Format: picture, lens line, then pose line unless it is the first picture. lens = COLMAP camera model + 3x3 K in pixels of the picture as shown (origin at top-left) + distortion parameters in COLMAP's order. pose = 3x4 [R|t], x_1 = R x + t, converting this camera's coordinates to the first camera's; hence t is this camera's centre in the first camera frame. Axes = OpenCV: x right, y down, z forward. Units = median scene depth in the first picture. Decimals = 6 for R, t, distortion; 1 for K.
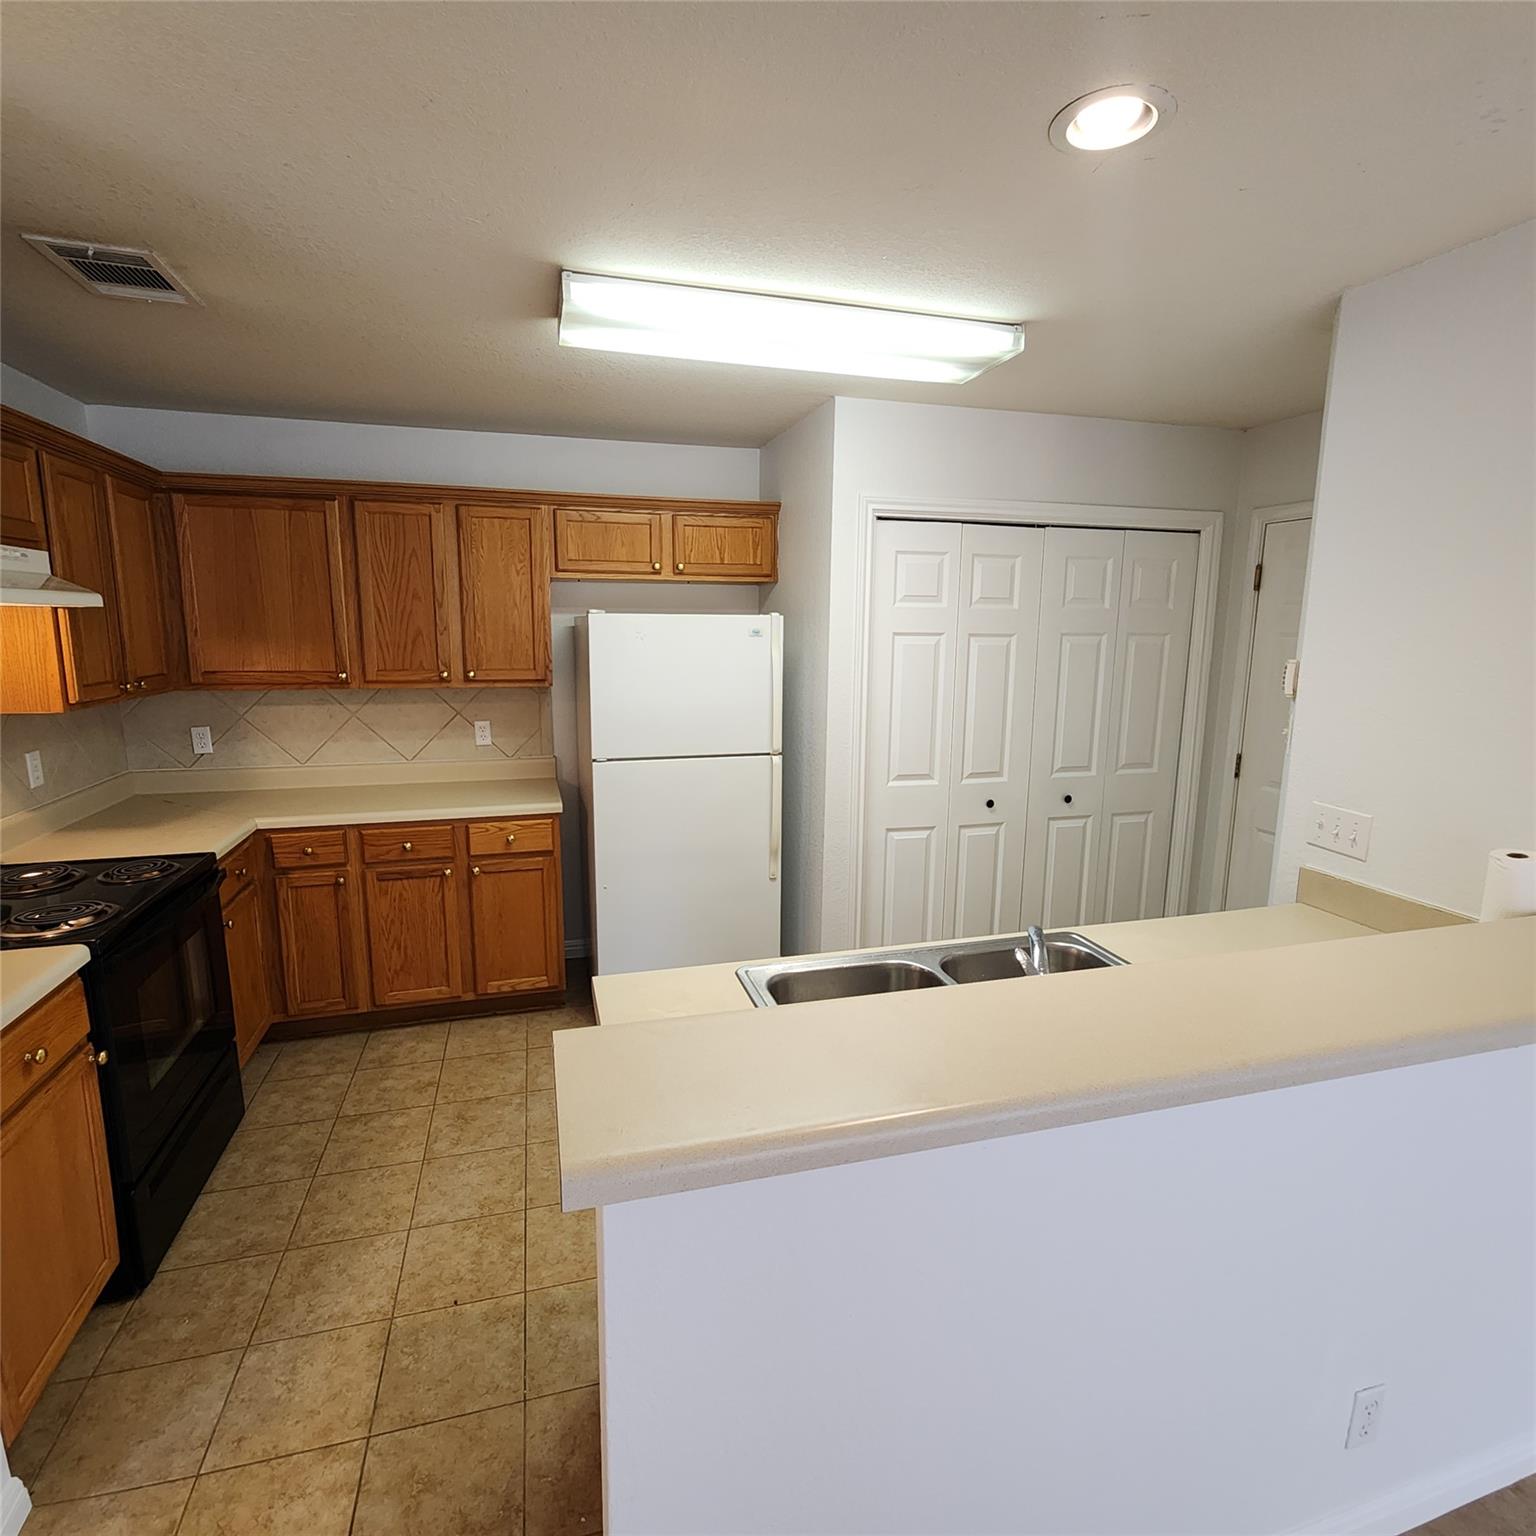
lens RADIAL K [[829.8, 0, 765.2], [0, 829.8, 768.6], [0, 0, 1]] dist [-0.003274, 0.002043]
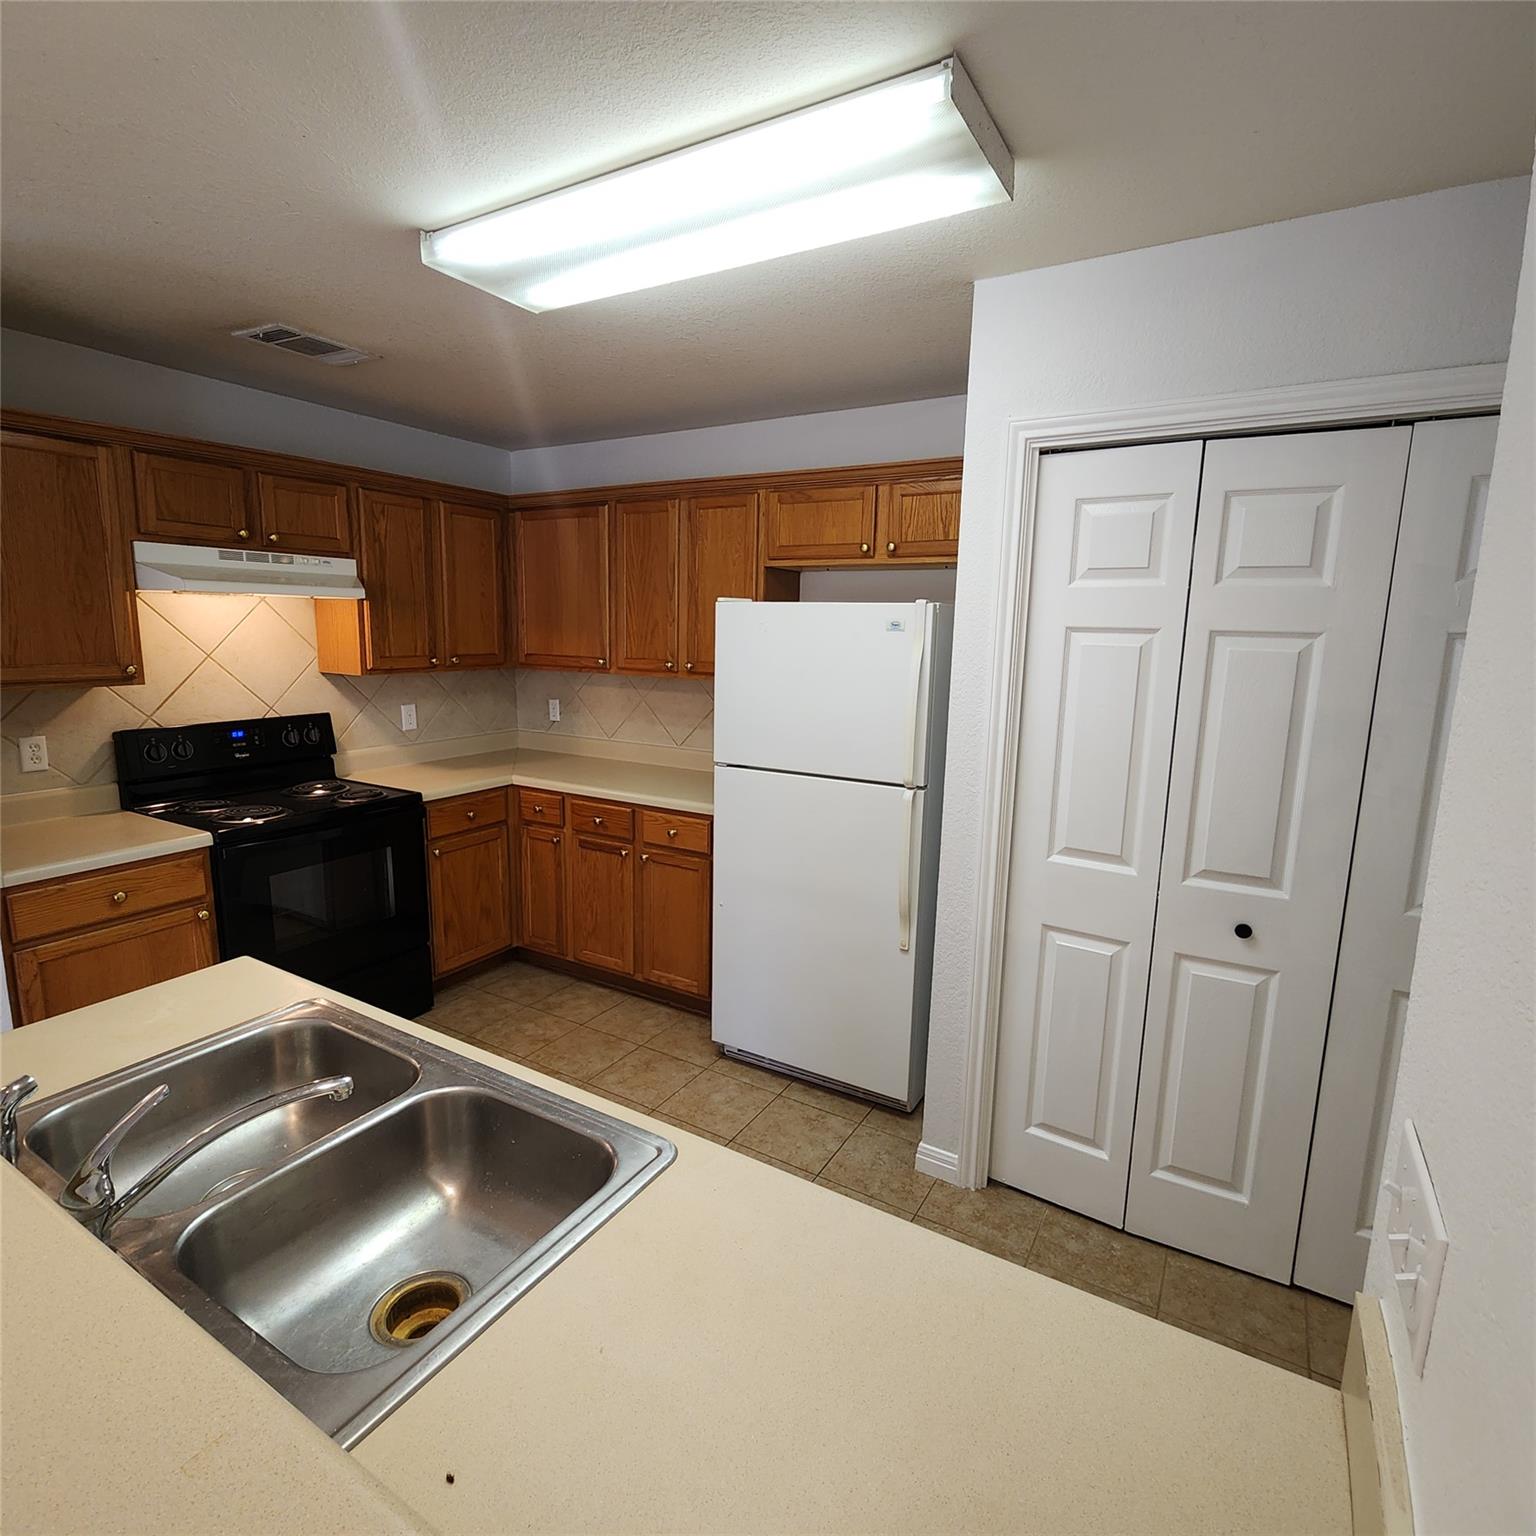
lens RADIAL K [[829.8, 0, 764.8], [0, 829.8, 766.8], [0, 0, 1]] dist [-0.003274, 0.002043]
pose [[0.686272, 0.127955, -0.716002, 0.462654], [-0.137172, 0.989508, 0.045357, -0.052540], [0.714293, 0.067088, 0.696623, 0.384394]]
